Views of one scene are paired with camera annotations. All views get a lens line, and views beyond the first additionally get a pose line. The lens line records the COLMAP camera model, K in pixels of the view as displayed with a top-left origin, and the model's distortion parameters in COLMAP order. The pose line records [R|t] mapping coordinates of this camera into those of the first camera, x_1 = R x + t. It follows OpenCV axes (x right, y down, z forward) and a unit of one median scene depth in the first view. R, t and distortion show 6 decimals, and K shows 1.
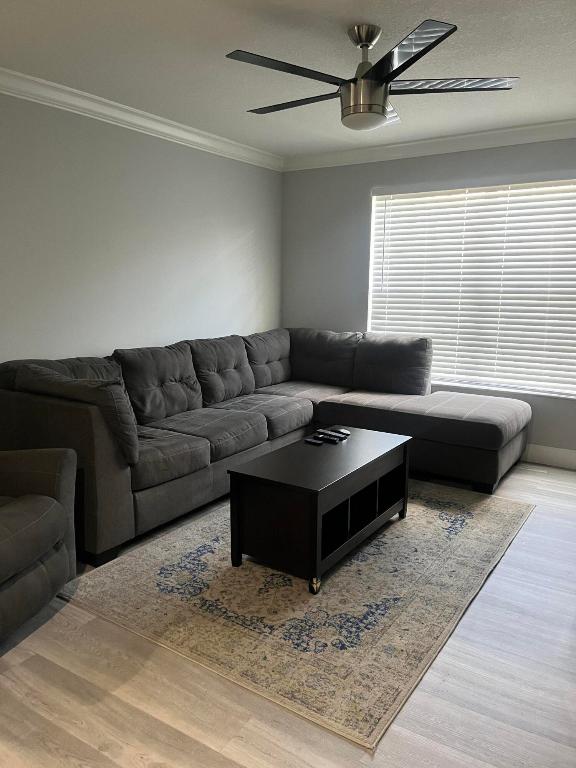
lens RADIAL K [[584.2, 0, 288.5], [0, 584.2, 389.1], [0, 0, 1]] dist [0.070089, -0.106306]
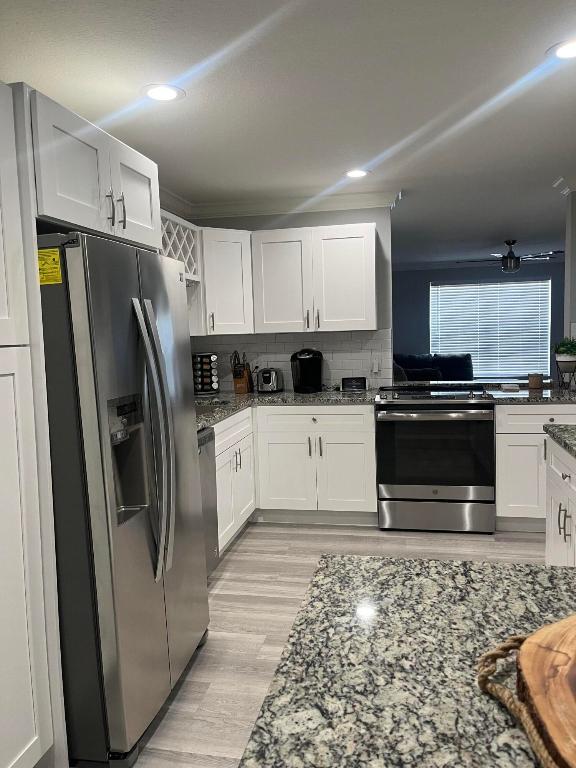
lens RADIAL K [[587.5, 0, 288.4], [0, 587.5, 379.3], [0, 0, 1]] dist [0.064060, -0.103919]
pose [[0.931015, -0.060586, 0.359917, -1.370853], [0.096634, 0.991853, -0.083006, 0.140162], [-0.351956, 0.112060, 0.929284, -0.861118]]
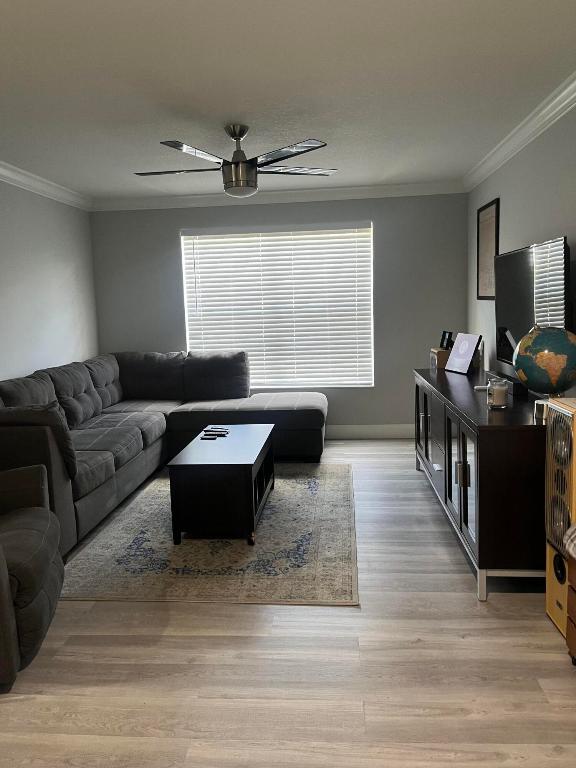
lens RADIAL K [[587.5, 0, 288.4], [0, 587.5, 379.3], [0, 0, 1]] dist [0.064060, -0.103919]
pose [[0.879725, -0.095247, 0.465846, -0.322611], [0.121703, 0.992200, -0.026963, 0.018740], [-0.459644, 0.080415, 0.884455, -0.158851]]
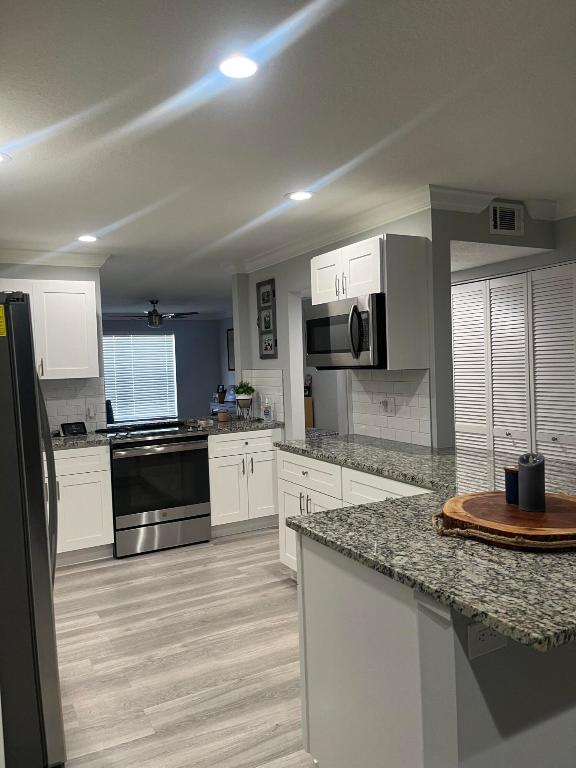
lens RADIAL K [[587.5, 0, 288.4], [0, 587.5, 379.3], [0, 0, 1]] dist [0.064060, -0.103919]
pose [[0.486563, -0.043552, 0.872559, -1.699334], [0.192990, 0.979442, -0.058730, 0.122451], [-0.852063, 0.196971, 0.484965, -0.824793]]
